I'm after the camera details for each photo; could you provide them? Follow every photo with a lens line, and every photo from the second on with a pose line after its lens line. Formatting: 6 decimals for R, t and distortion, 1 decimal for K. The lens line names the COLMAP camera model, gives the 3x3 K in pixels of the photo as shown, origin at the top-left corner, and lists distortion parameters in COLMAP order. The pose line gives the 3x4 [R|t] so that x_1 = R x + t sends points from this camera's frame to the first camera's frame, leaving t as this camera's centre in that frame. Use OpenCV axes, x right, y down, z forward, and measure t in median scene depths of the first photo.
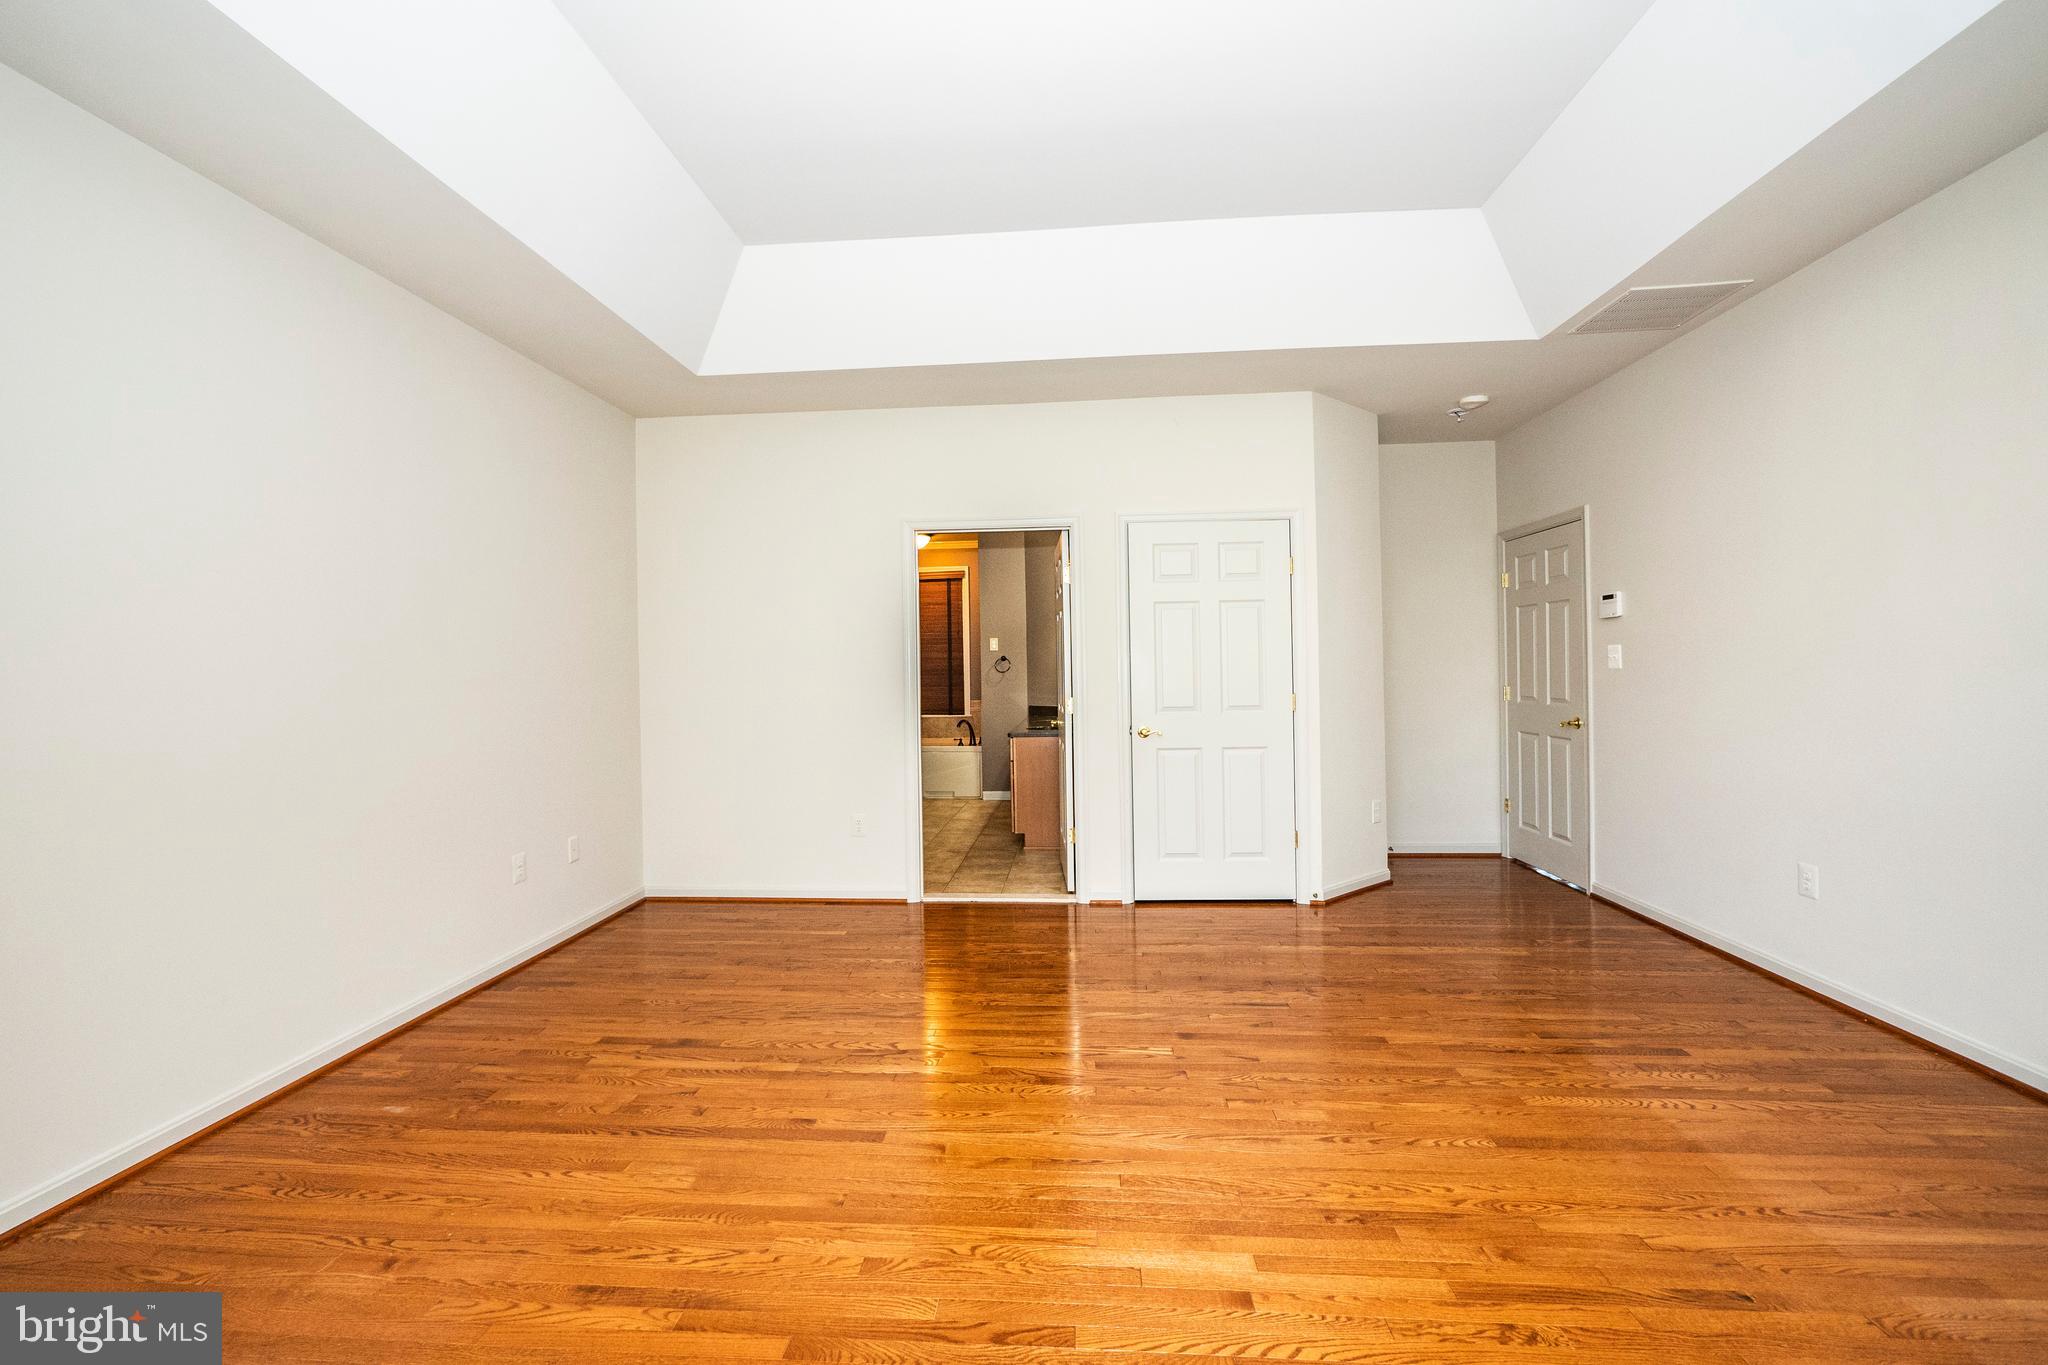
lens RADIAL K [[864.1, 0, 1014.4], [0, 864.1, 668.9], [0, 0, 1]] dist [-0.005847, 0.000273]
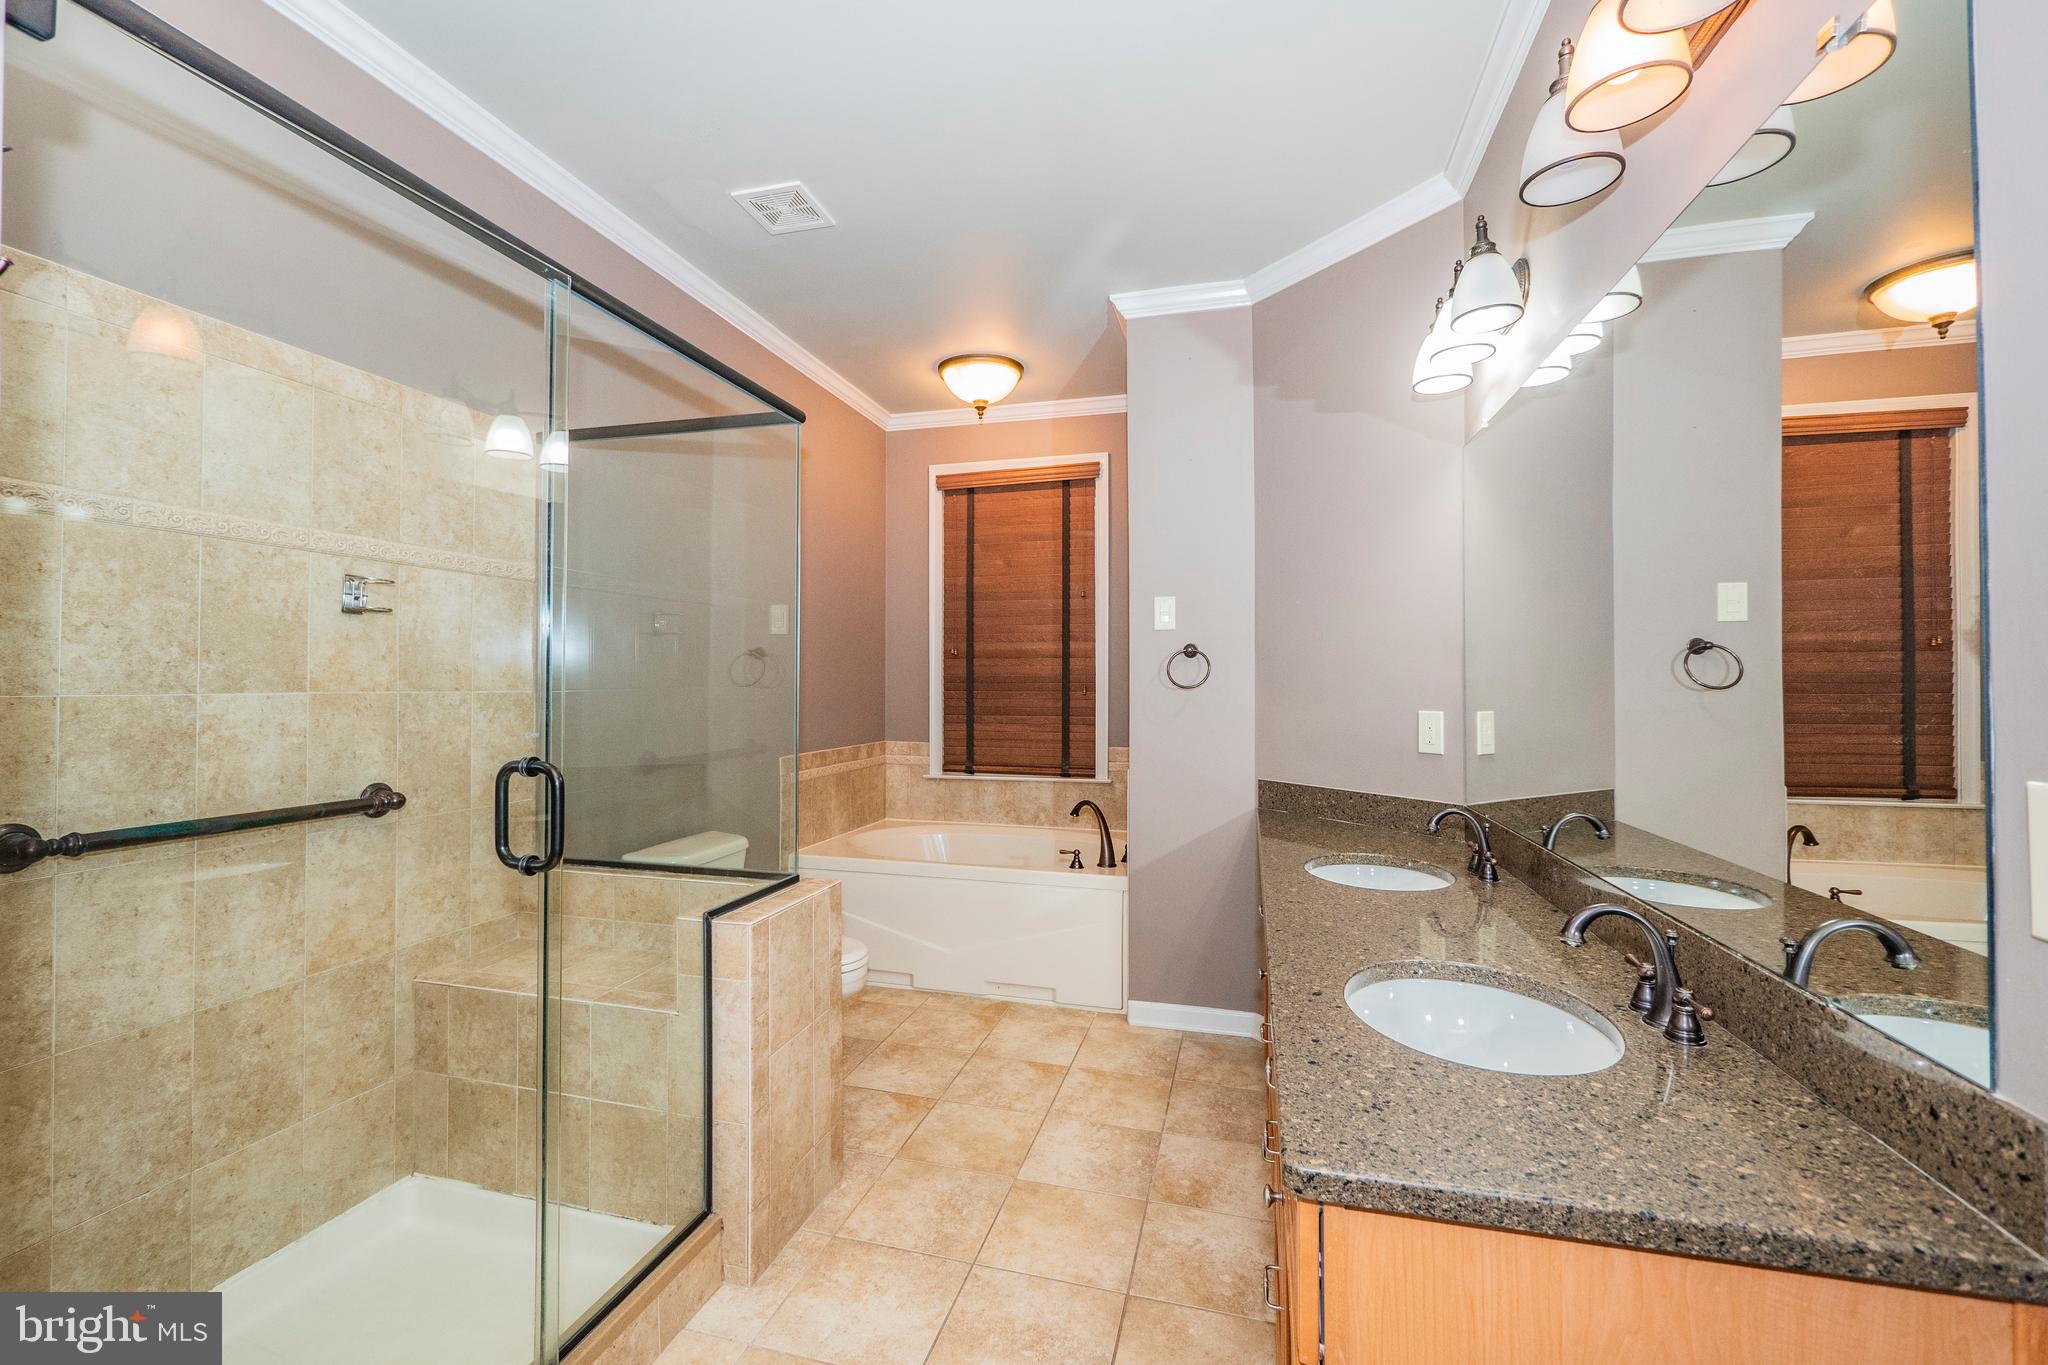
lens RADIAL K [[864.1, 0, 1014.4], [0, 864.1, 668.9], [0, 0, 1]] dist [-0.005847, 0.000273]
pose [[0.982475, 0.016674, -0.185647, -0.015830], [-0.018704, 0.999783, -0.009187, 0.000495], [0.185453, 0.012498, 0.982574, 0.546226]]
